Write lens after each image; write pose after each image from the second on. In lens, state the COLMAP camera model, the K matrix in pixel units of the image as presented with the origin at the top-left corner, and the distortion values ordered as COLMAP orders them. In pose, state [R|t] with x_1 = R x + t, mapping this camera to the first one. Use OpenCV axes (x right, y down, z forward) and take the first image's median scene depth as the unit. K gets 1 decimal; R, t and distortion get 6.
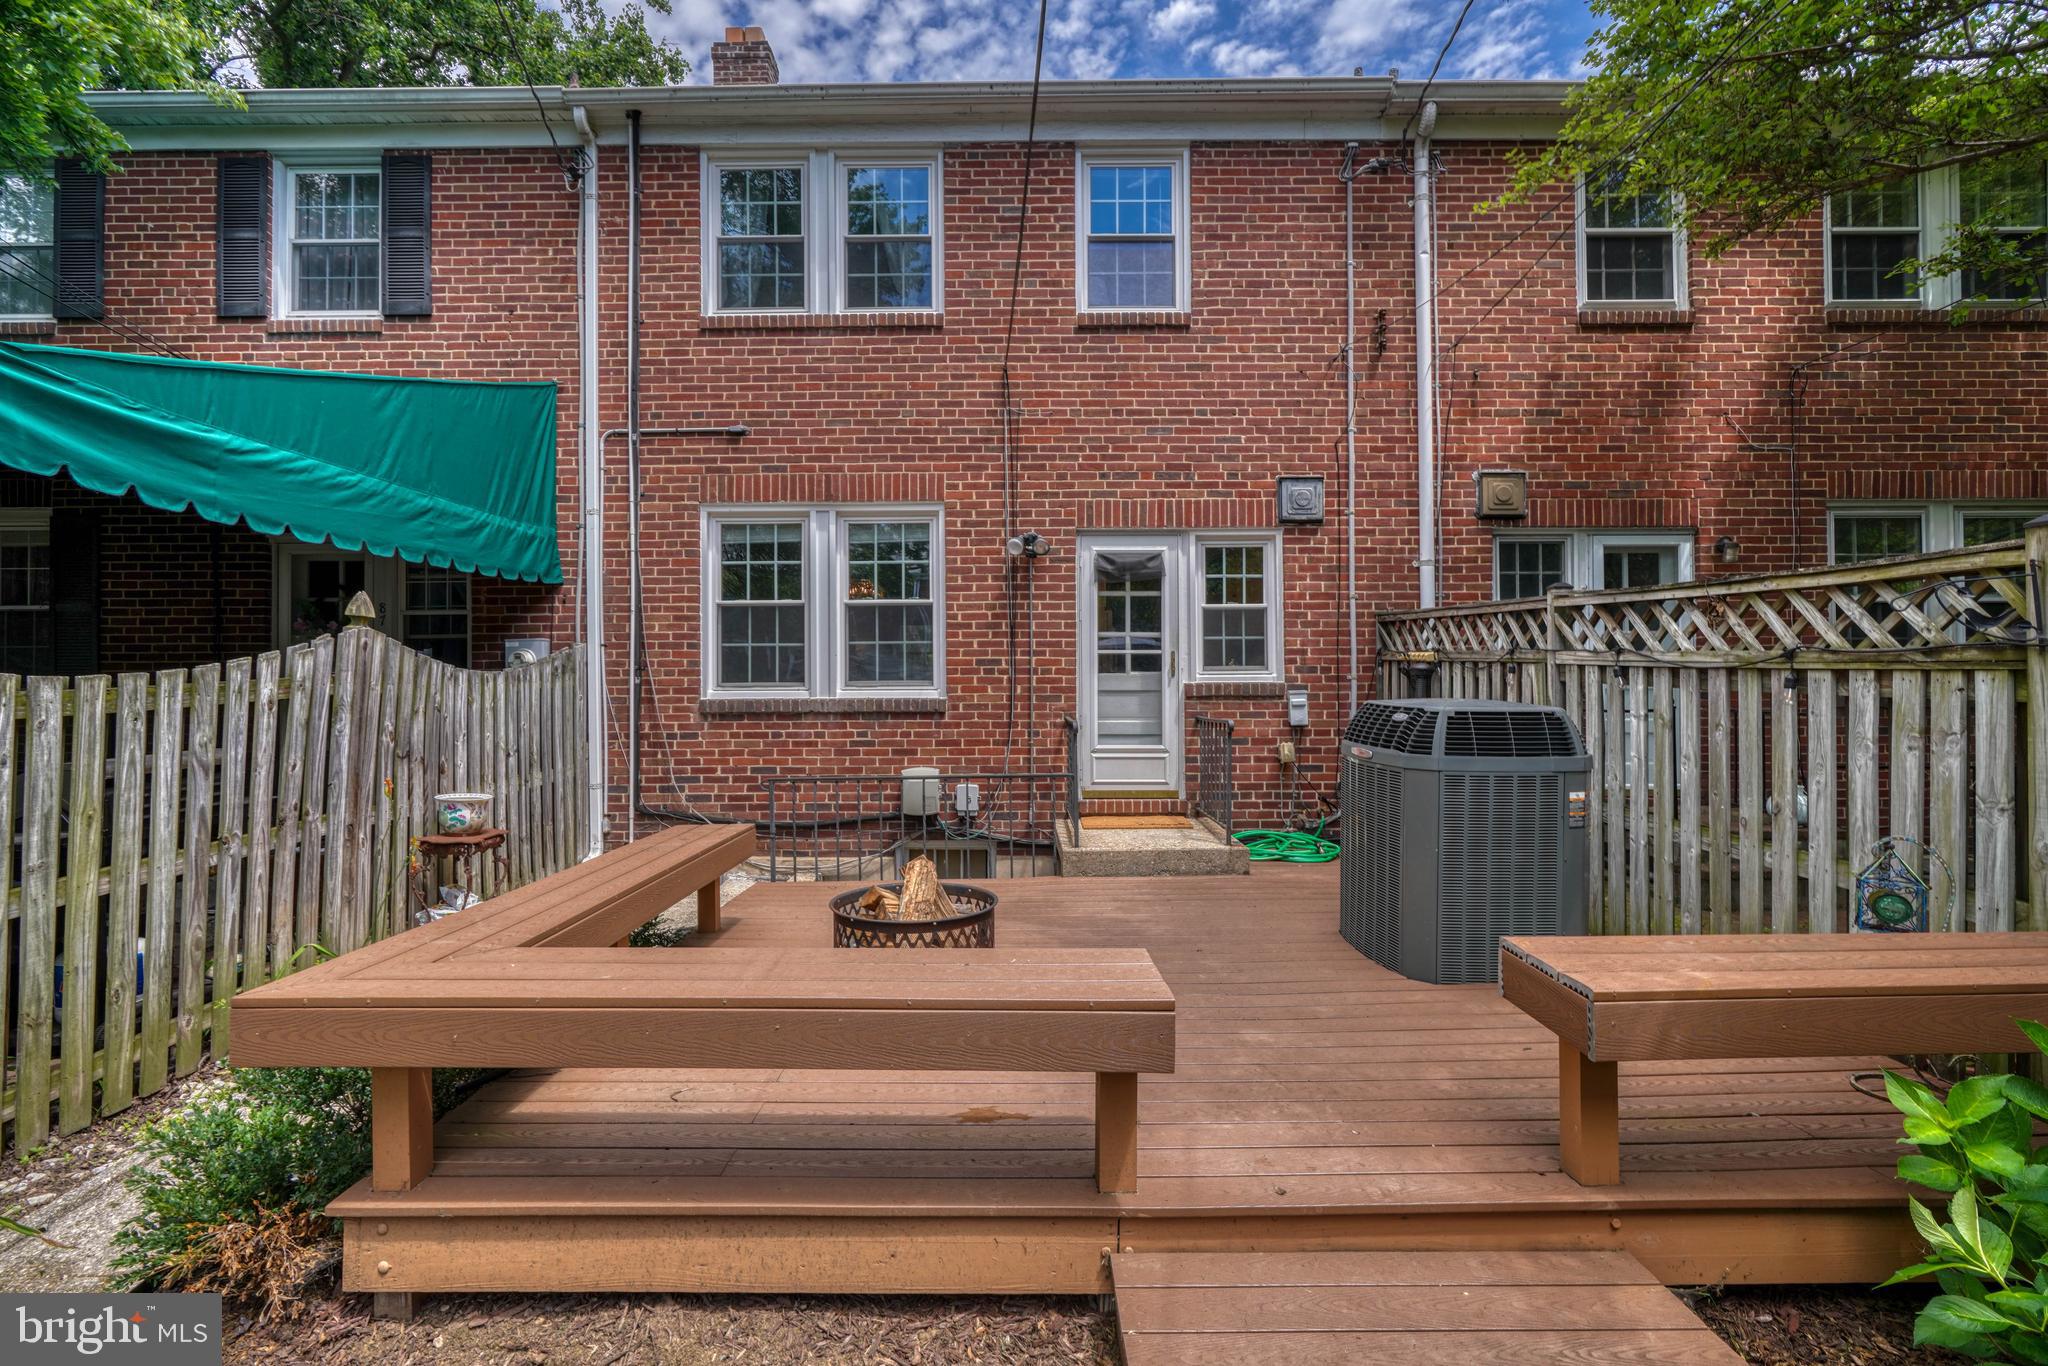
lens RADIAL K [[920.9, 0, 1021.0], [0, 920.9, 680.2], [0, 0, 1]] dist [-0.014452, 0.007982]
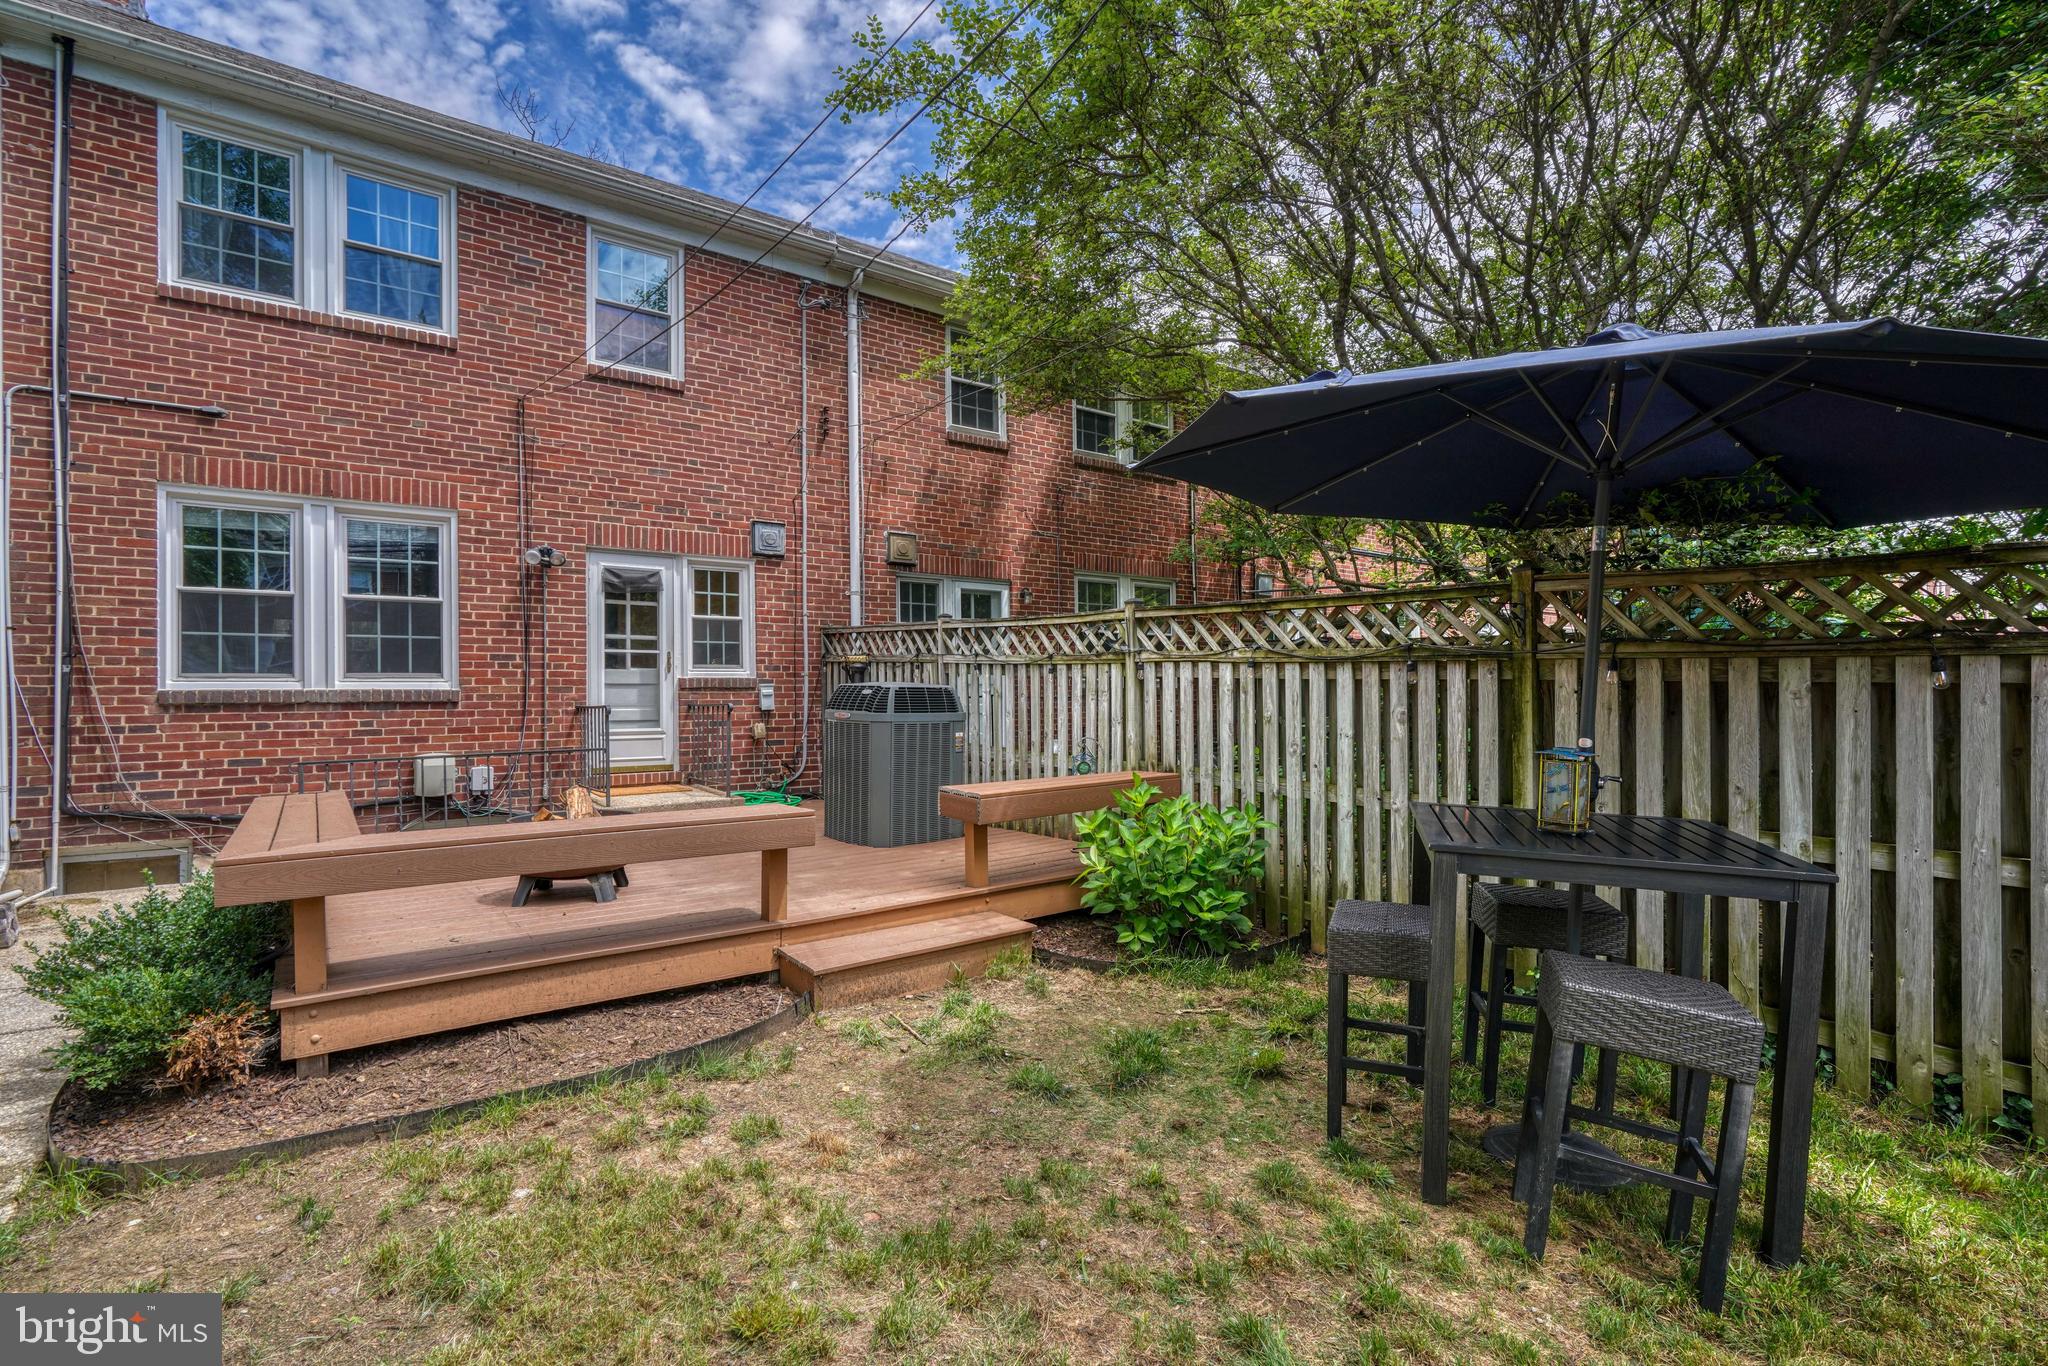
lens RADIAL K [[950.8, 0, 1021.7], [0, 950.8, 694.6], [0, 0, 1]] dist [-0.010291, 0.008885]
pose [[0.795436, -0.002139, 0.606034, -0.234251], [0.001763, 0.999998, 0.001214, 0.025864], [-0.606035, 0.000103, 0.795438, -0.306169]]
